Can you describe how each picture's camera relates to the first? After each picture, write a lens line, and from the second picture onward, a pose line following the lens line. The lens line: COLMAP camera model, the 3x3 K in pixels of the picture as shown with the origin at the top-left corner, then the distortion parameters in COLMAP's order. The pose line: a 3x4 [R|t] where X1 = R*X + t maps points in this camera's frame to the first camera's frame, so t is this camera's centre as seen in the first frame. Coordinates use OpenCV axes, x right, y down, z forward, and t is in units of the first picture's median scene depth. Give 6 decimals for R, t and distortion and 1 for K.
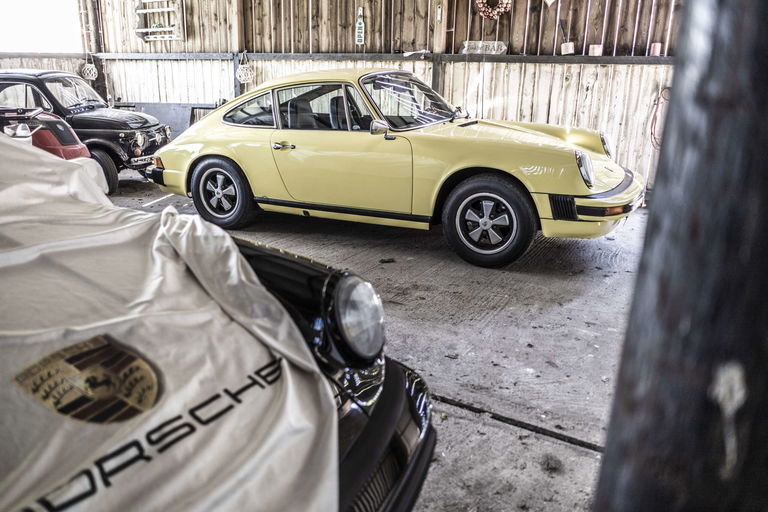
lens RADIAL K [[590.9, 0, 384.0], [0, 590.9, 256.0], [0, 0, 1]] dist [-0.010478, -0.003522]
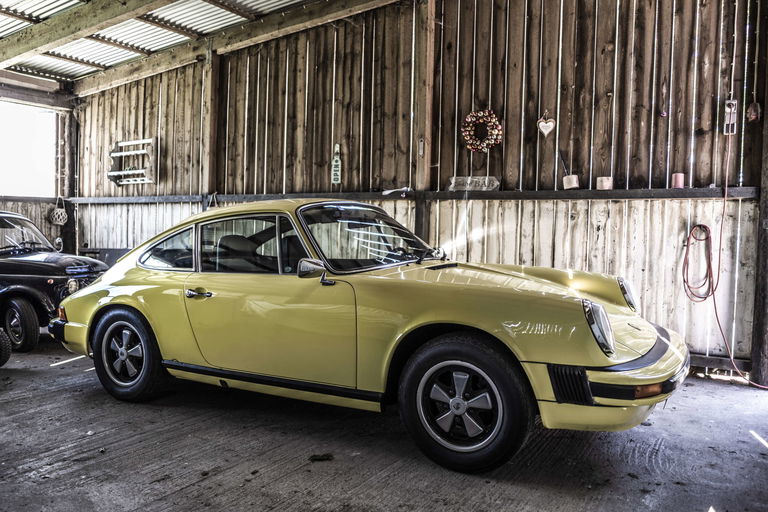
lens RADIAL K [[590.9, 0, 384.0], [0, 590.9, 256.0], [0, 0, 1]] dist [-0.010478, -0.003522]
pose [[0.999314, 0.002505, -0.036954, 0.076504], [-0.011807, 0.967203, -0.253730, -0.033242], [0.035106, 0.253992, 0.966569, 0.202867]]
